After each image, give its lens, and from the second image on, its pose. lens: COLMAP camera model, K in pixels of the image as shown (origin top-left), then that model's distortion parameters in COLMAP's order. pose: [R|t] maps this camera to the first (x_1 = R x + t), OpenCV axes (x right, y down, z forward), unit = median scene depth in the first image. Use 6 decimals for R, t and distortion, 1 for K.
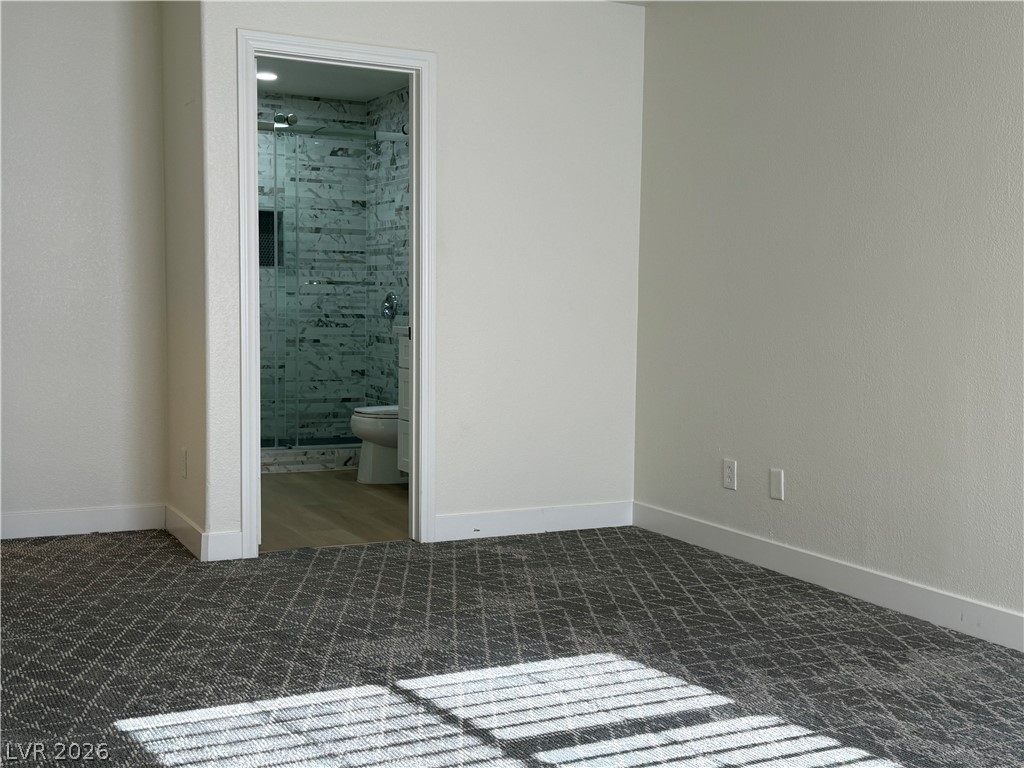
lens RADIAL K [[1246.6, 0, 512.0], [0, 1246.6, 384.0], [0, 0, 1]] dist [0.121002, 0.001774]
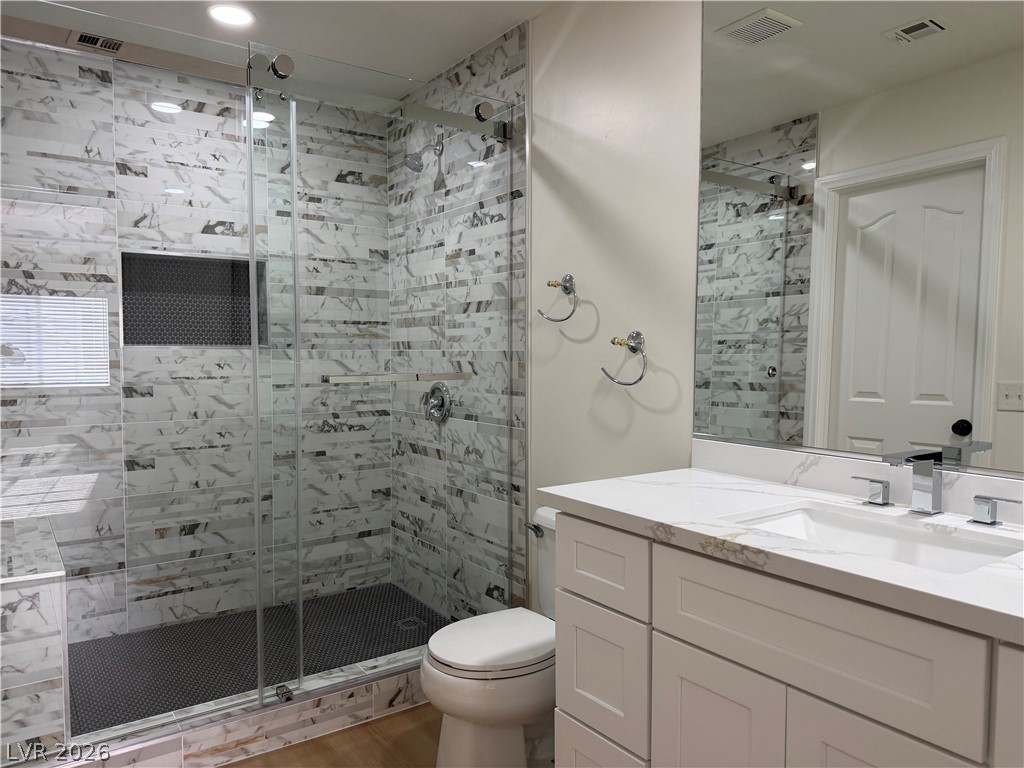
lens RADIAL K [[713.5, 0, 512.0], [0, 713.5, 384.0], [0, 0, 1]] dist [0.171355, -0.304400]
pose [[0.988255, -0.022946, 0.151082, -0.112527], [0.026268, 0.999454, -0.020030, -0.061838], [-0.150540, 0.023763, 0.988318, 0.598976]]
